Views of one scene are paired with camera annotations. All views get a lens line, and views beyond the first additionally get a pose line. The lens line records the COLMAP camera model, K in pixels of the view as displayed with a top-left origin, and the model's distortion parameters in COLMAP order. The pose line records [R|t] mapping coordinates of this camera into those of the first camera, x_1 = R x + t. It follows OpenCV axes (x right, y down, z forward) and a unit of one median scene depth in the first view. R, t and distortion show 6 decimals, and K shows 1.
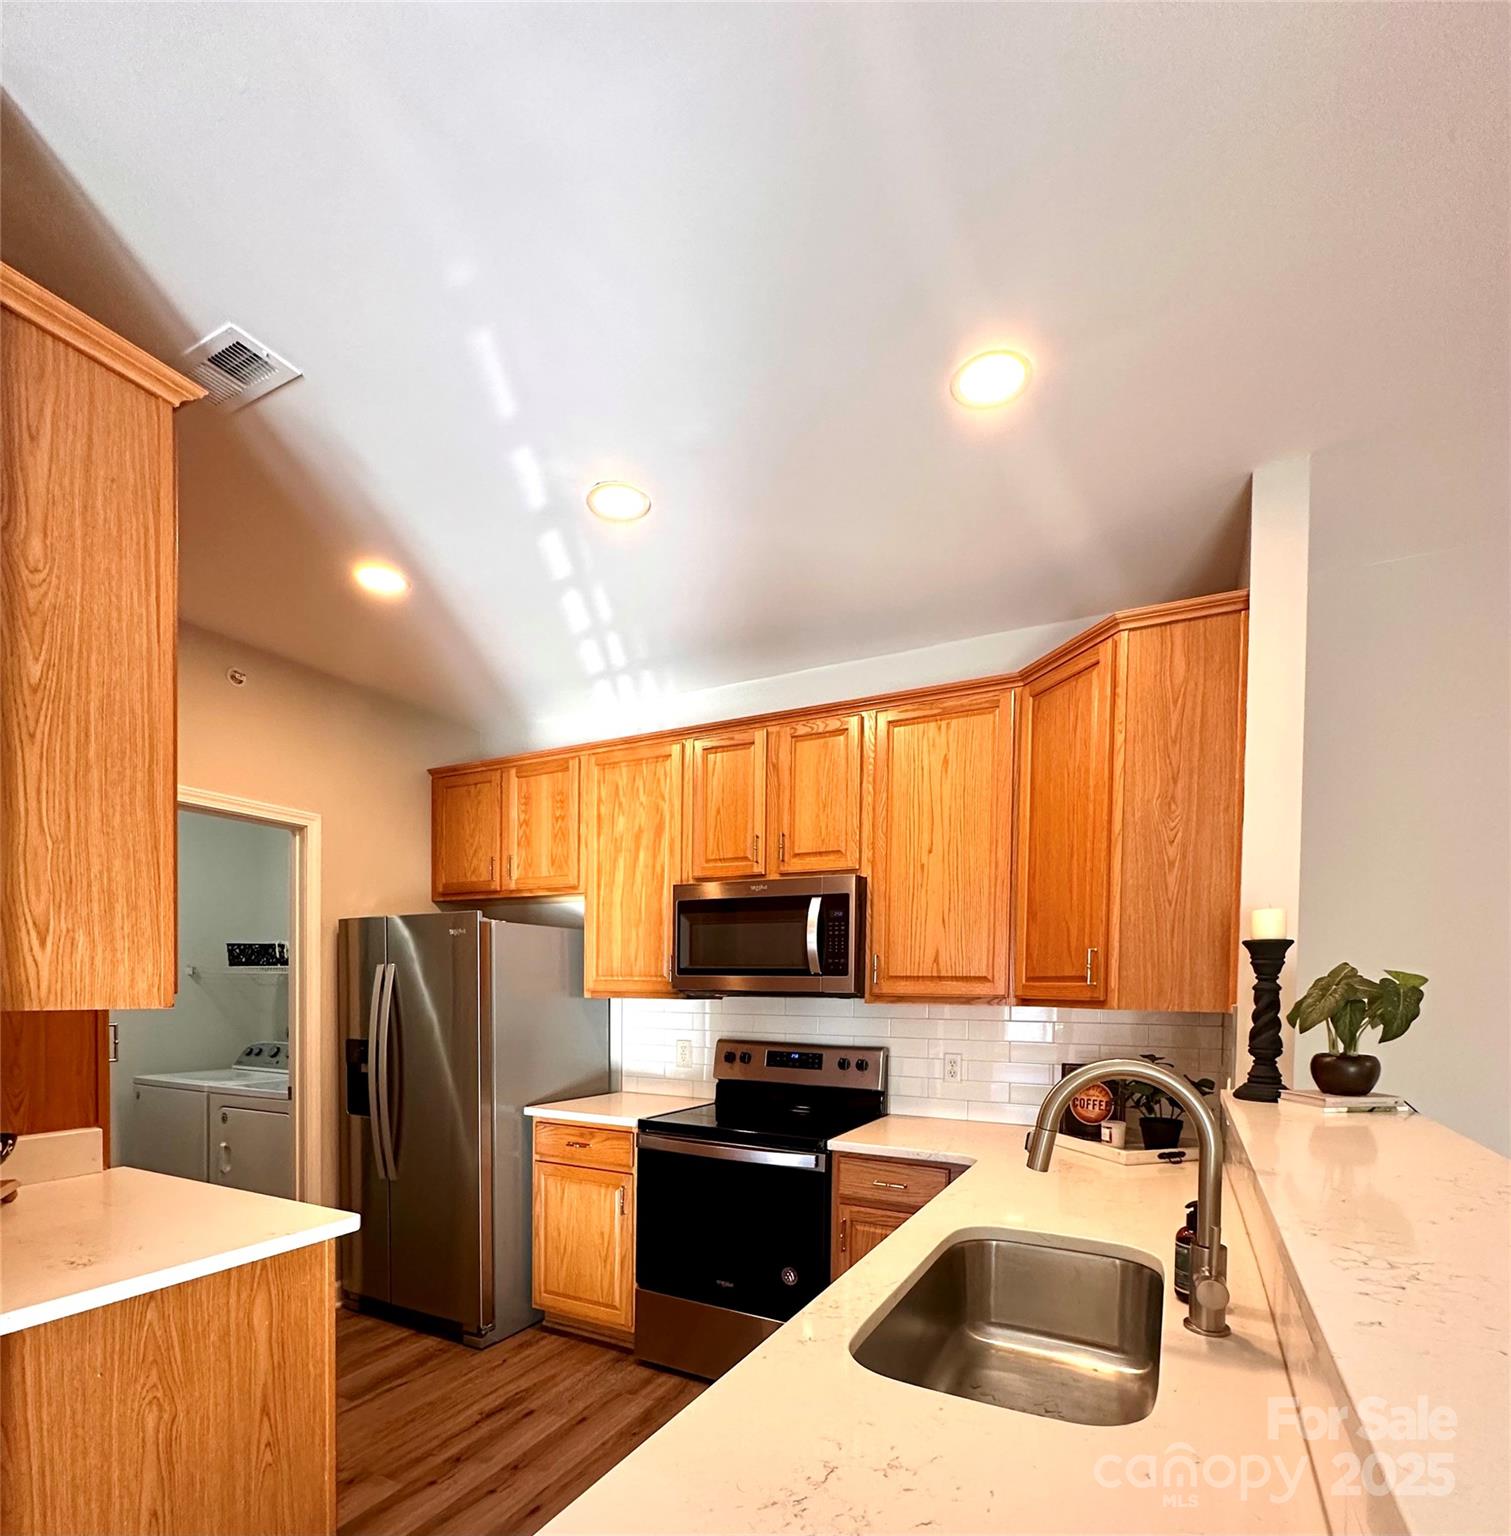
lens RADIAL K [[805.3, 0, 764.7], [0, 805.3, 1005.6], [0, 0, 1]] dist [-0.010306, 0.002909]
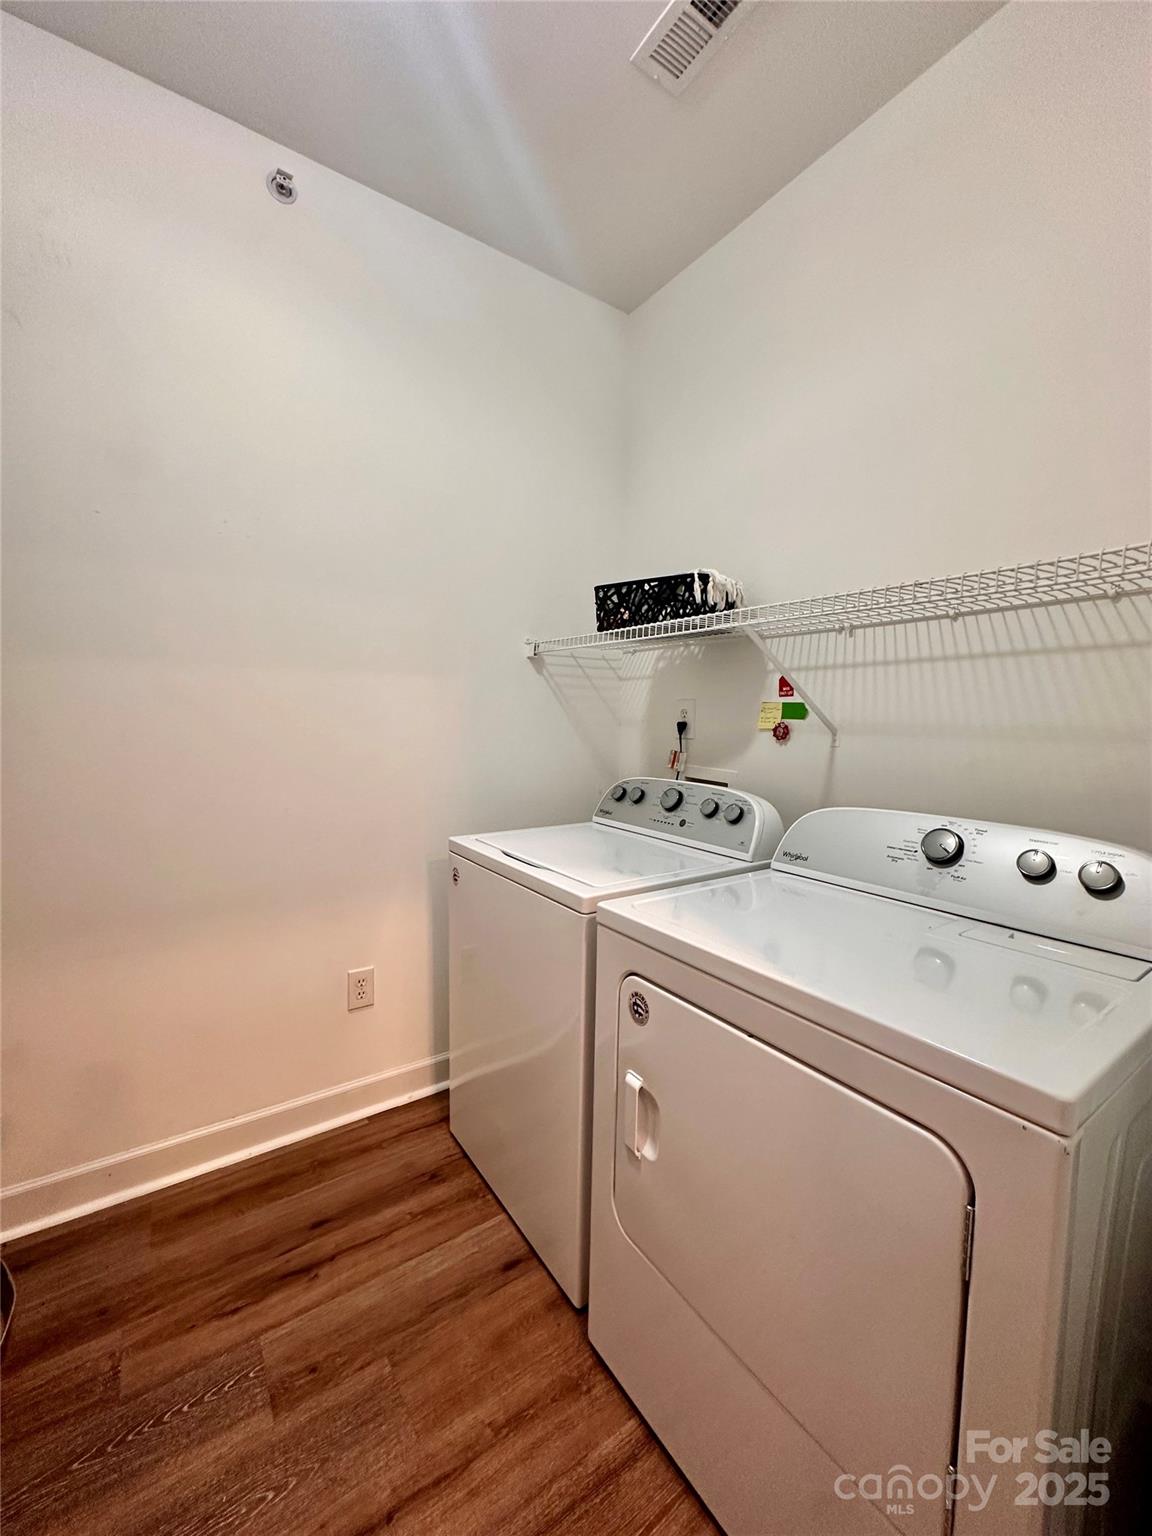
lens RADIAL K [[609.6, 0, 581.3], [0, 609.6, 770.7], [0, 0, 1]] dist [-0.003787, 0.000473]
pose [[0.884280, 0.045258, -0.464759, -0.746297], [-0.011324, 0.997078, 0.075549, 0.015914], [0.466820, -0.061544, 0.882208, 0.978155]]
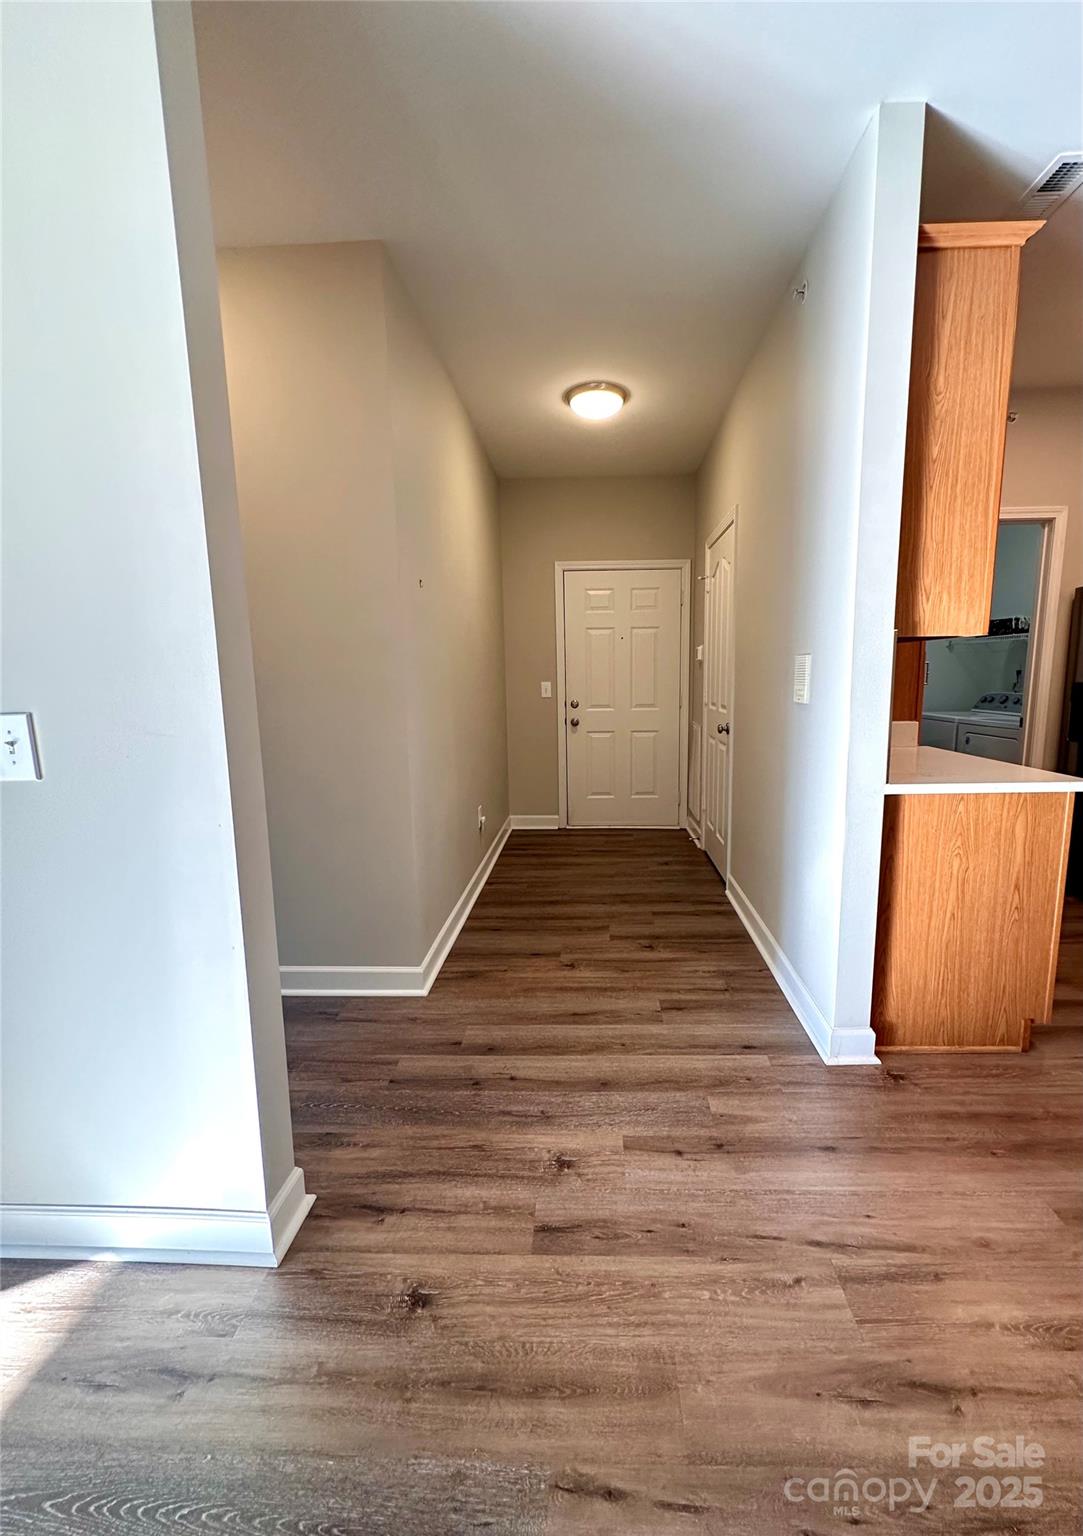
lens RADIAL K [[616.7, 0, 569.9], [0, 616.7, 768.3], [0, 0, 1]] dist [-0.002560, 0.000004]
pose [[0.426203, 0.118730, -0.896802, 0.044688], [0.000372, 0.991327, 0.131421, 0.055039], [0.904628, -0.056345, 0.422462, -0.182633]]
